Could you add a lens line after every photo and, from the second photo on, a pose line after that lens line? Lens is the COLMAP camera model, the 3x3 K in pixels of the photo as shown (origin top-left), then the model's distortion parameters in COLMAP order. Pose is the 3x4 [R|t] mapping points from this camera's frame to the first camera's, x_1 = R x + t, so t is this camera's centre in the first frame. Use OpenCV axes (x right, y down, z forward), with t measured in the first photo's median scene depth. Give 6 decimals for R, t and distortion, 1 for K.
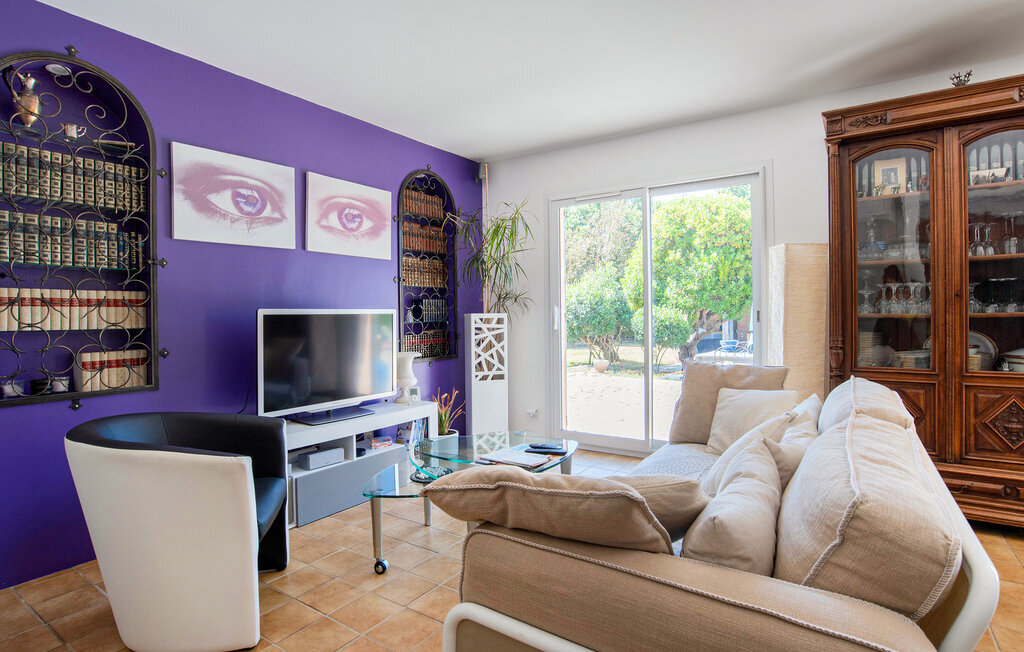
lens RADIAL K [[532.7, 0, 511.8], [0, 532.7, 305.8], [0, 0, 1]] dist [-0.001781, -0.000322]
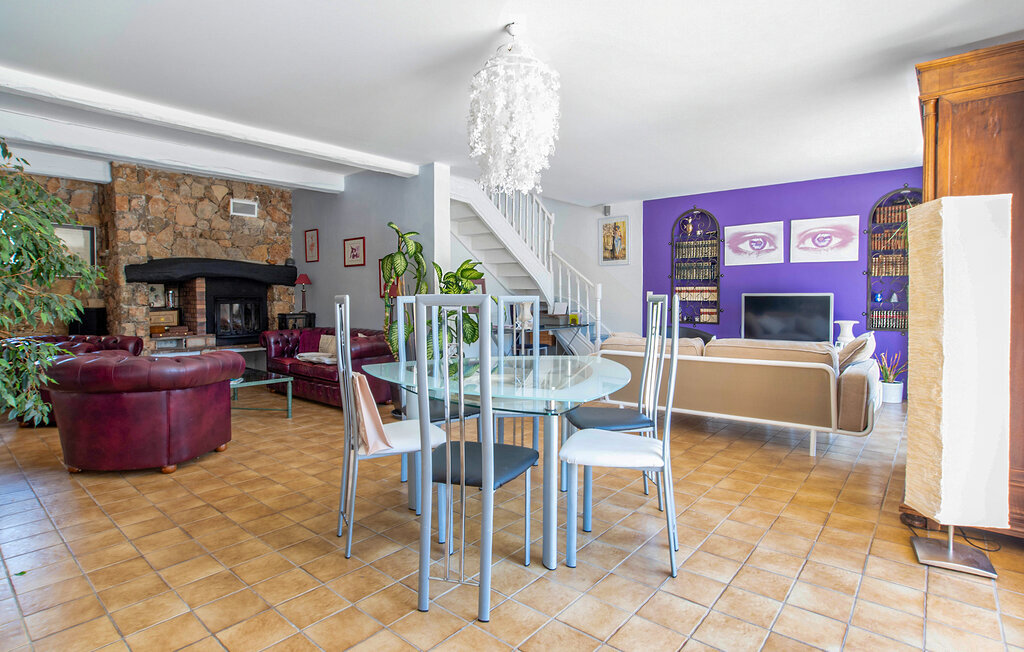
lens RADIAL K [[516.2, 0, 512.9], [0, 516.2, 317.2], [0, 0, 1]] dist [-0.054473, 0.022921]
pose [[-0.100085, 0.047002, -0.993868, 1.639887], [0.012800, 0.998862, 0.045949, -0.004366], [0.994897, -0.008123, -0.100573, 0.204991]]
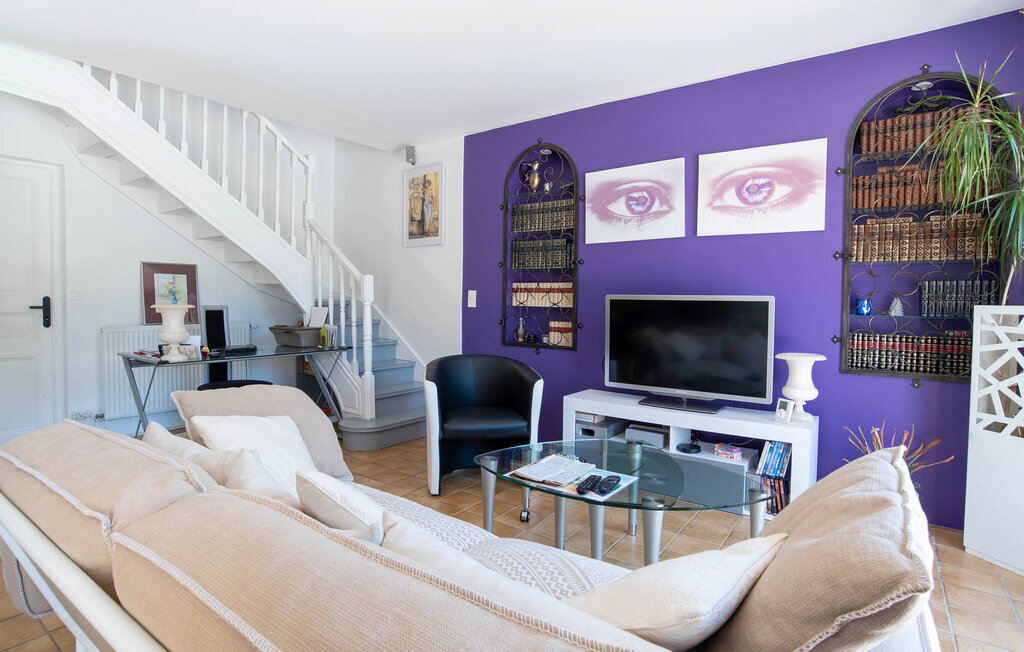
lens RADIAL K [[516.2, 0, 512.9], [0, 516.2, 317.2], [0, 0, 1]] dist [-0.054473, 0.022921]
pose [[-0.021727, 0.038777, -0.999012, 0.617308], [-0.004091, 0.999236, 0.038875, 0.011805], [0.999756, 0.004932, -0.021551, 0.725995]]
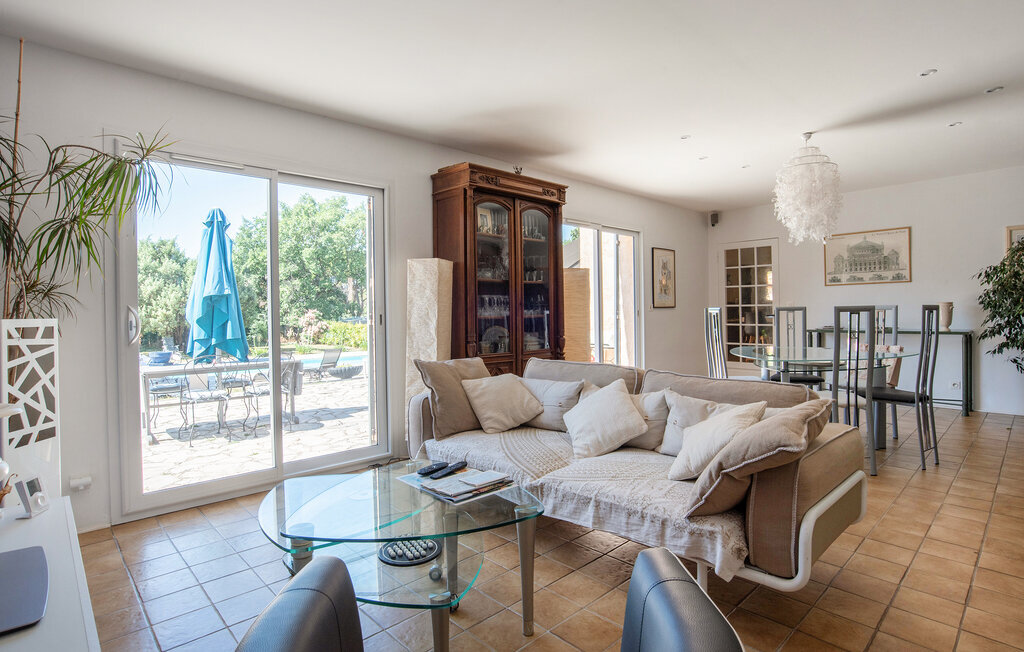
lens RADIAL K [[516.2, 0, 512.9], [0, 516.2, 317.2], [0, 0, 1]] dist [-0.054473, 0.022921]
pose [[0.211288, -0.003638, 0.977417, -0.592745], [-0.000862, 0.999992, 0.003908, 0.014446], [-0.977423, -0.001668, 0.211283, 0.578453]]
